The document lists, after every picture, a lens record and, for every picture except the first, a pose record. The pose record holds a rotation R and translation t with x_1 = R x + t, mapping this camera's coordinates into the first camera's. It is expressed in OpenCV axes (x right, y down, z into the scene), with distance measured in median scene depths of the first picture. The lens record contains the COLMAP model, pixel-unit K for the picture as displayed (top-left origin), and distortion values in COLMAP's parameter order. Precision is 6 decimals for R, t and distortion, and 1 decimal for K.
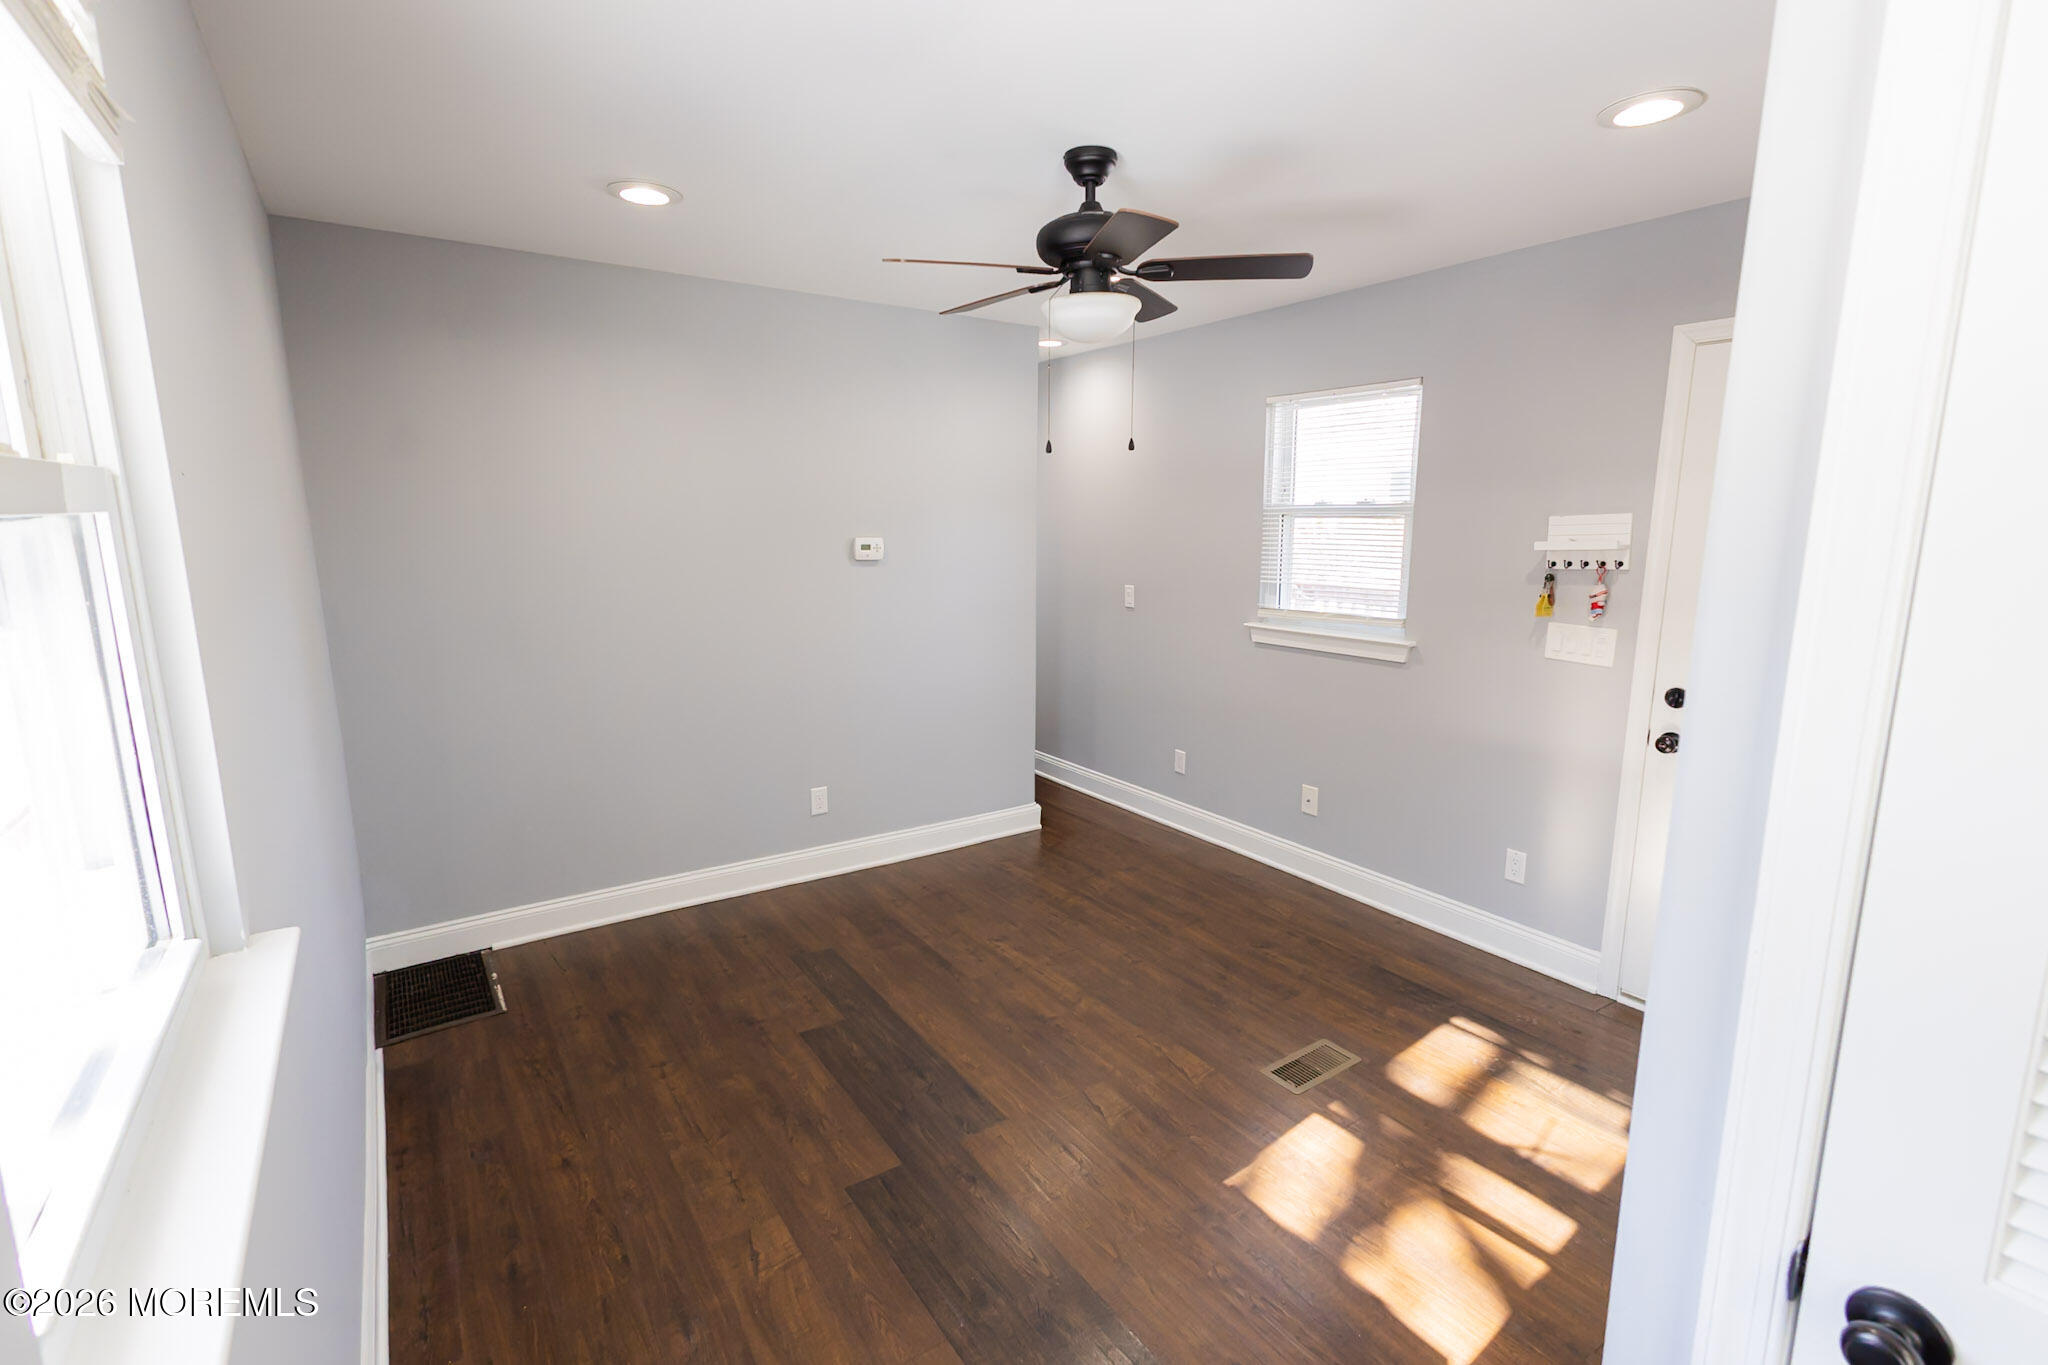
lens RADIAL K [[937.5, 0, 1014.8], [0, 937.5, 681.9], [0, 0, 1]] dist [0.019784, -0.010415]
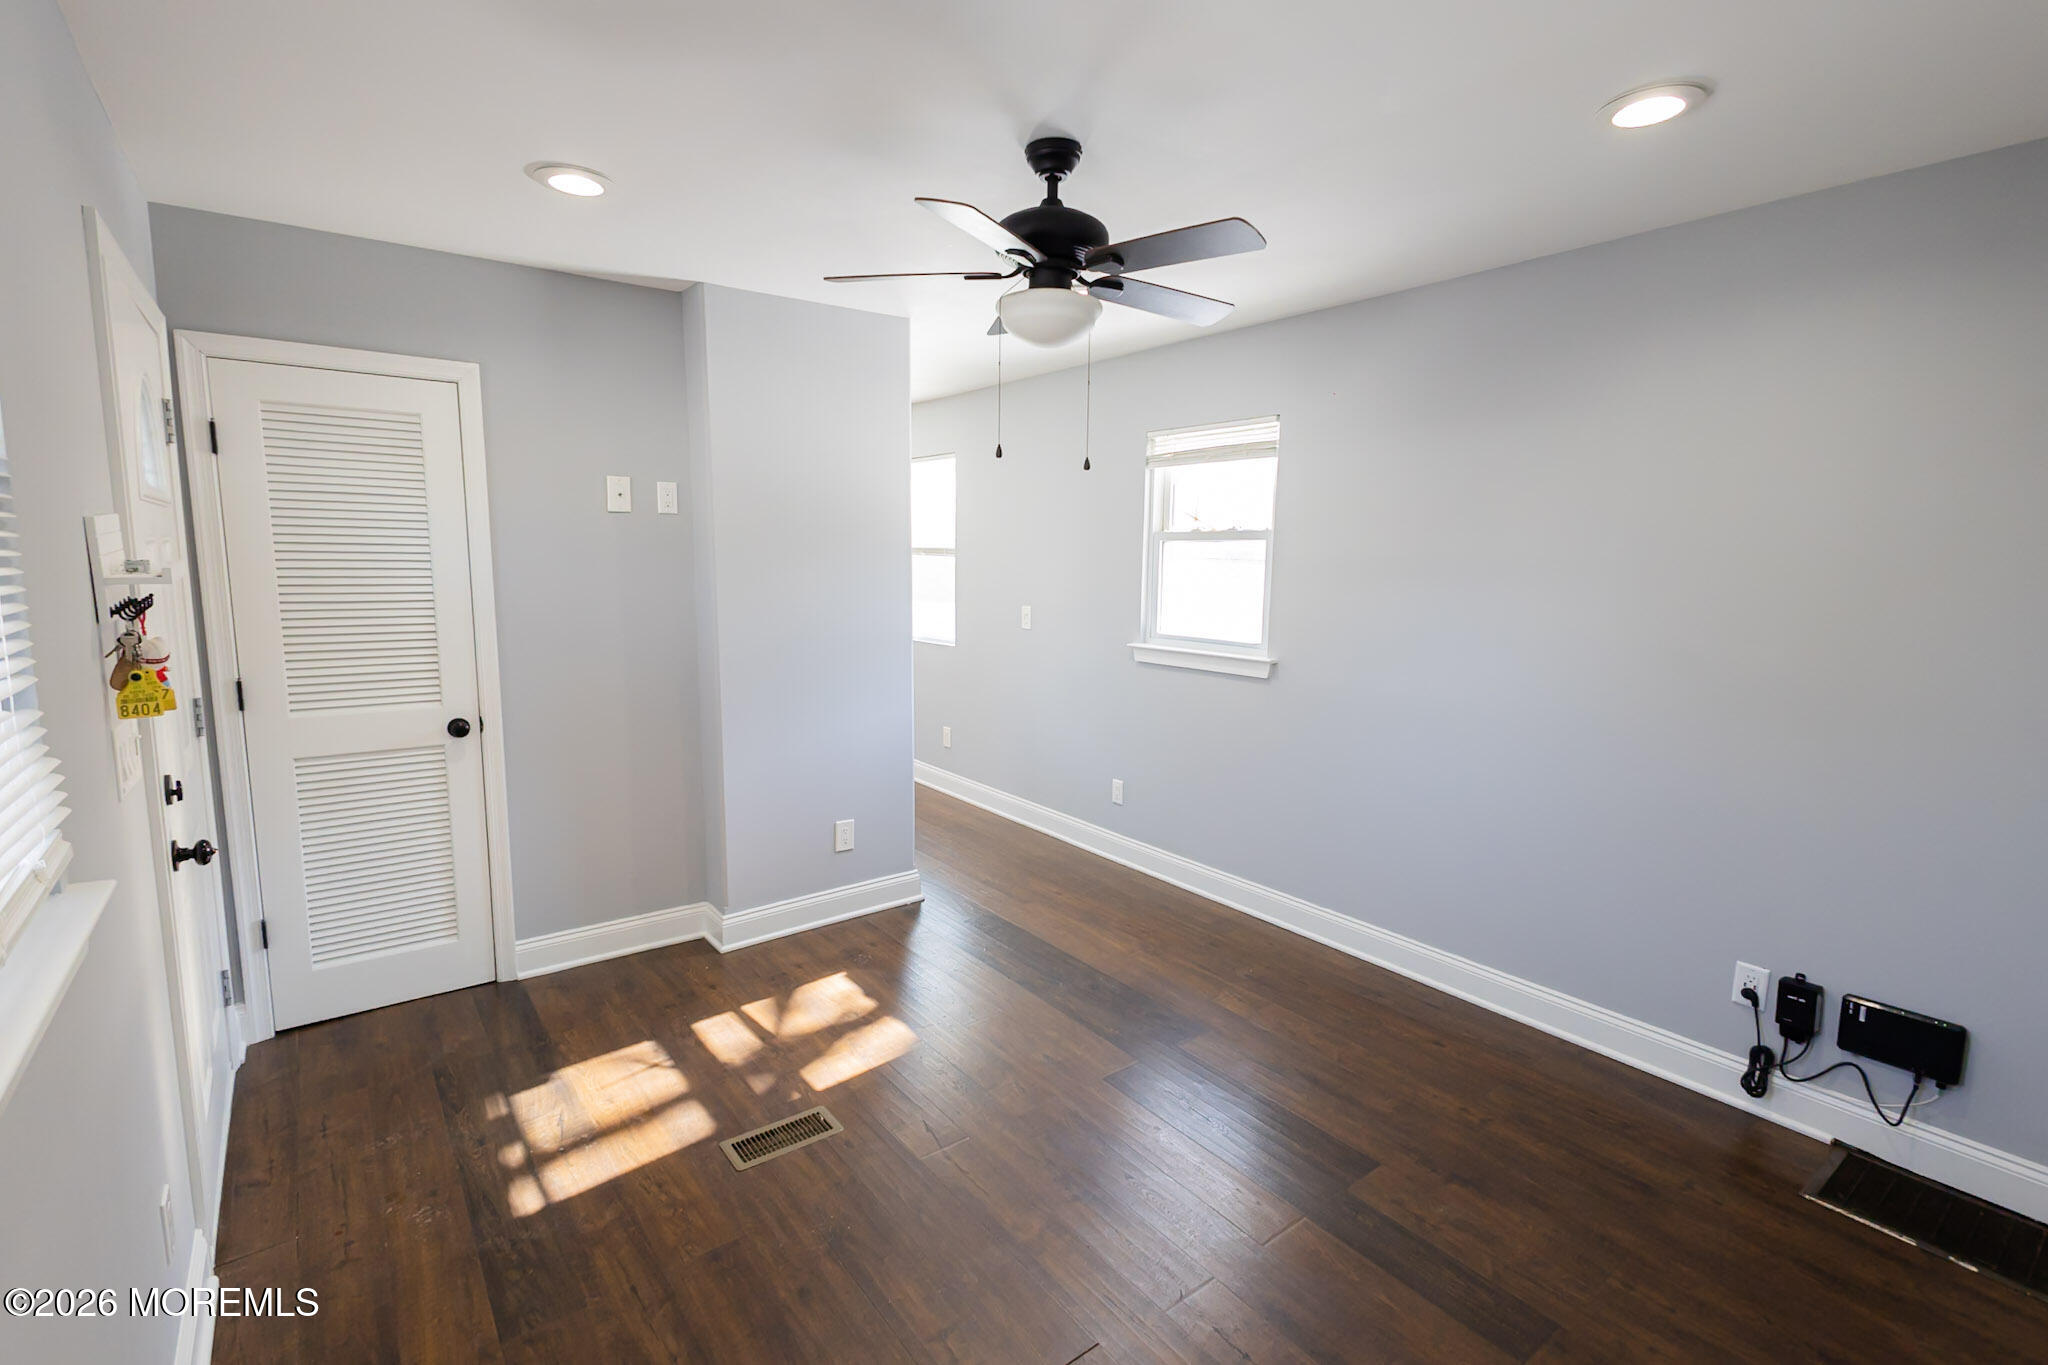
lens RADIAL K [[941.1, 0, 1025.3], [0, 941.1, 680.7], [0, 0, 1]] dist [0.018328, -0.009830]
pose [[-0.998882, -0.001746, -0.047234, 0.112407], [-0.016715, 0.947793, 0.318448, -0.263244], [0.044212, 0.318882, -0.946763, 1.519555]]
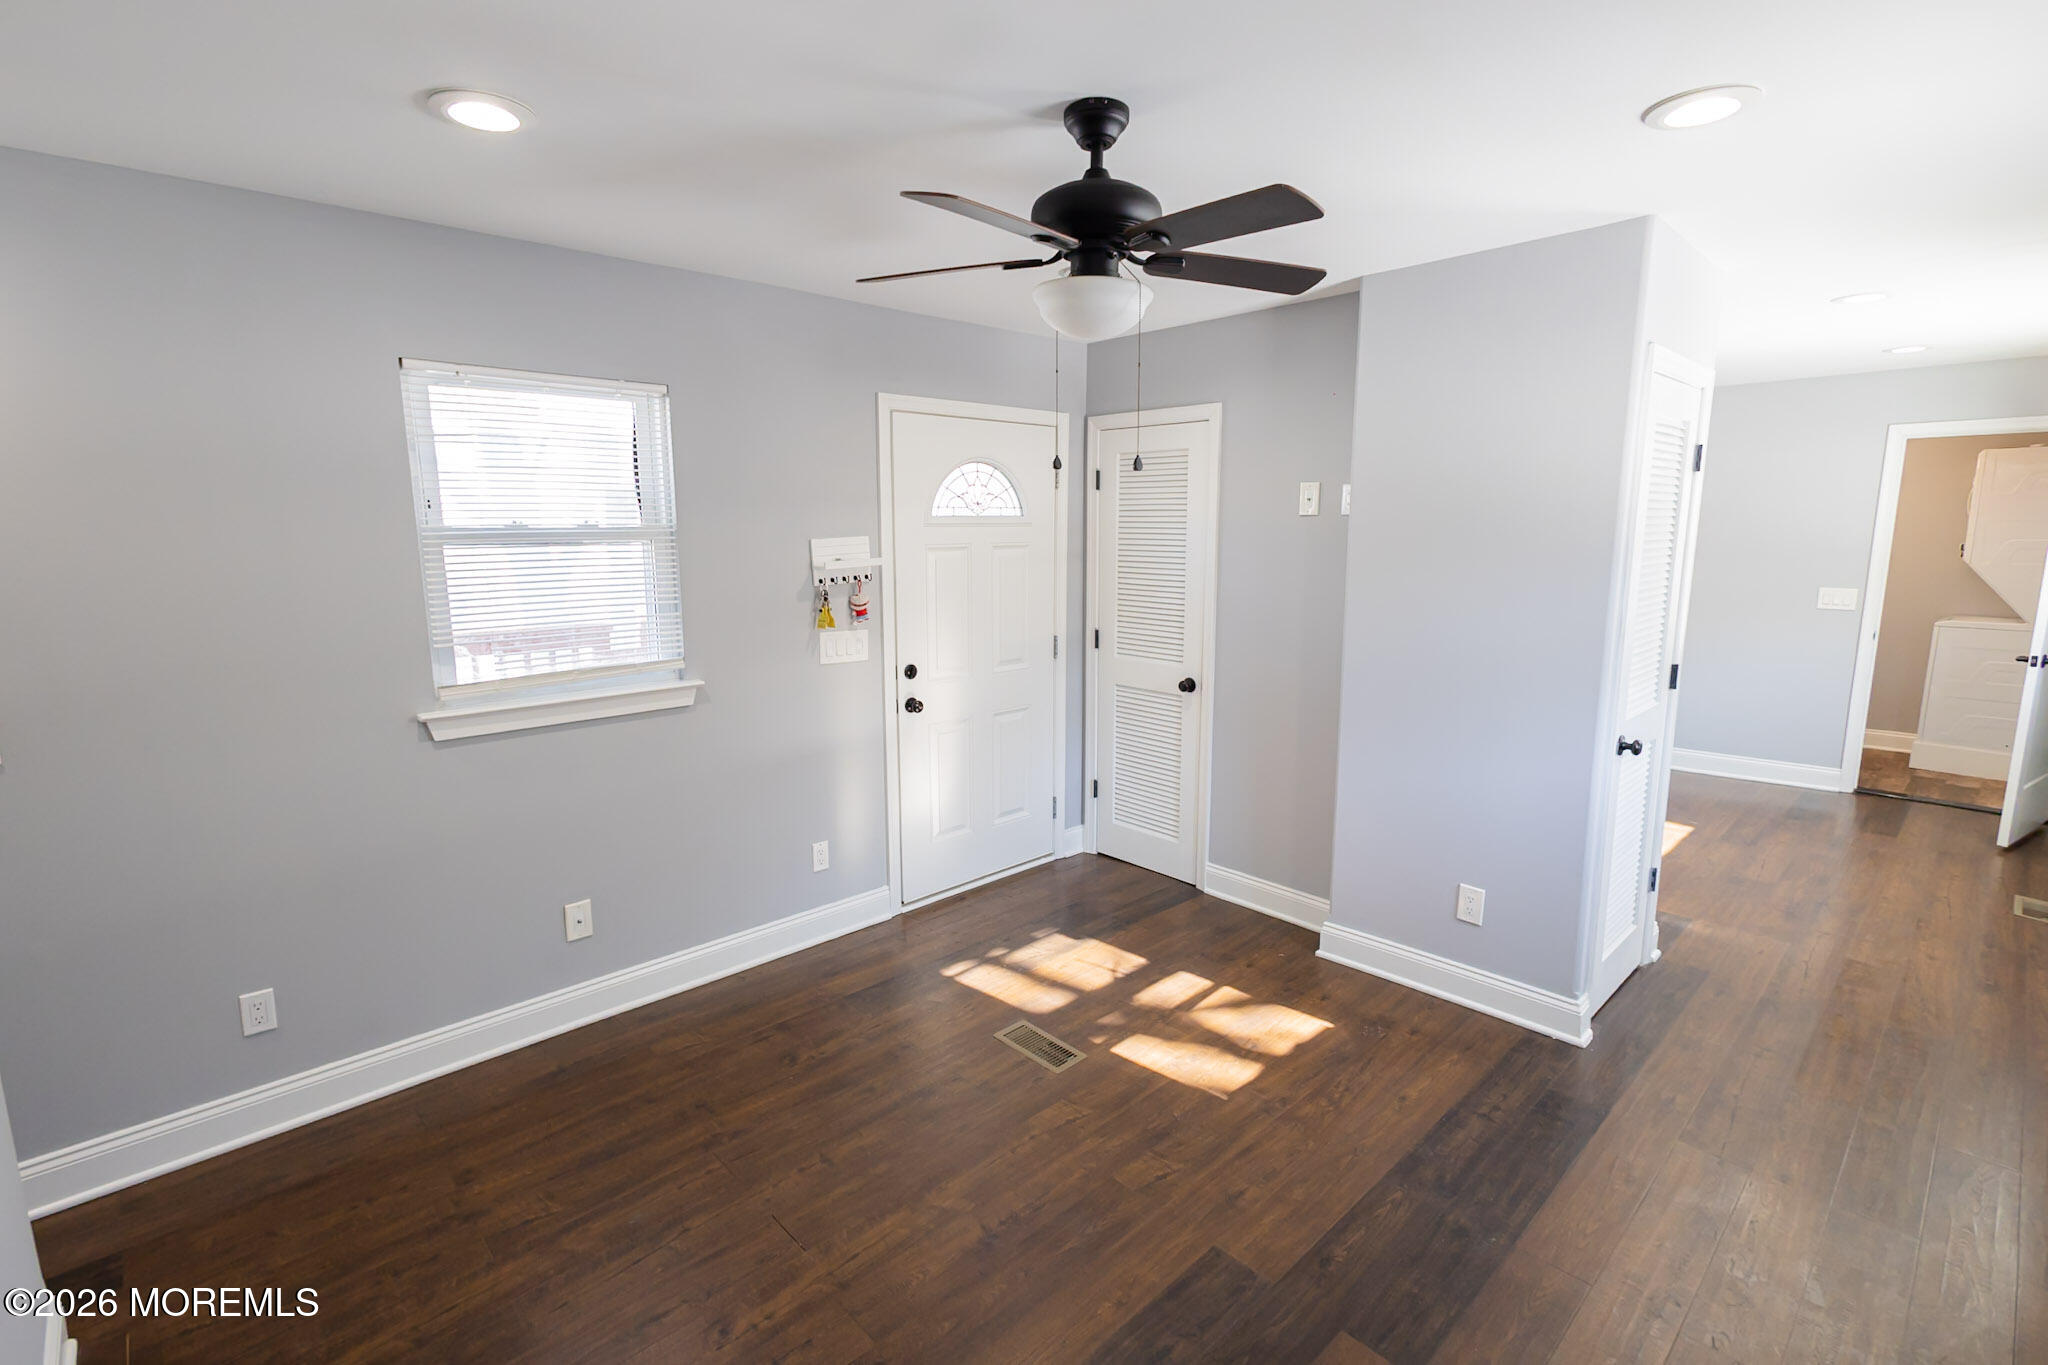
lens RADIAL K [[941.1, 0, 1025.3], [0, 941.1, 680.7], [0, 0, 1]] dist [0.018328, -0.009830]
pose [[-0.162522, -0.160521, 0.973560, -0.589356], [0.180955, 0.965095, 0.189333, -0.180910], [-0.969970, 0.206941, -0.127803, 0.938282]]
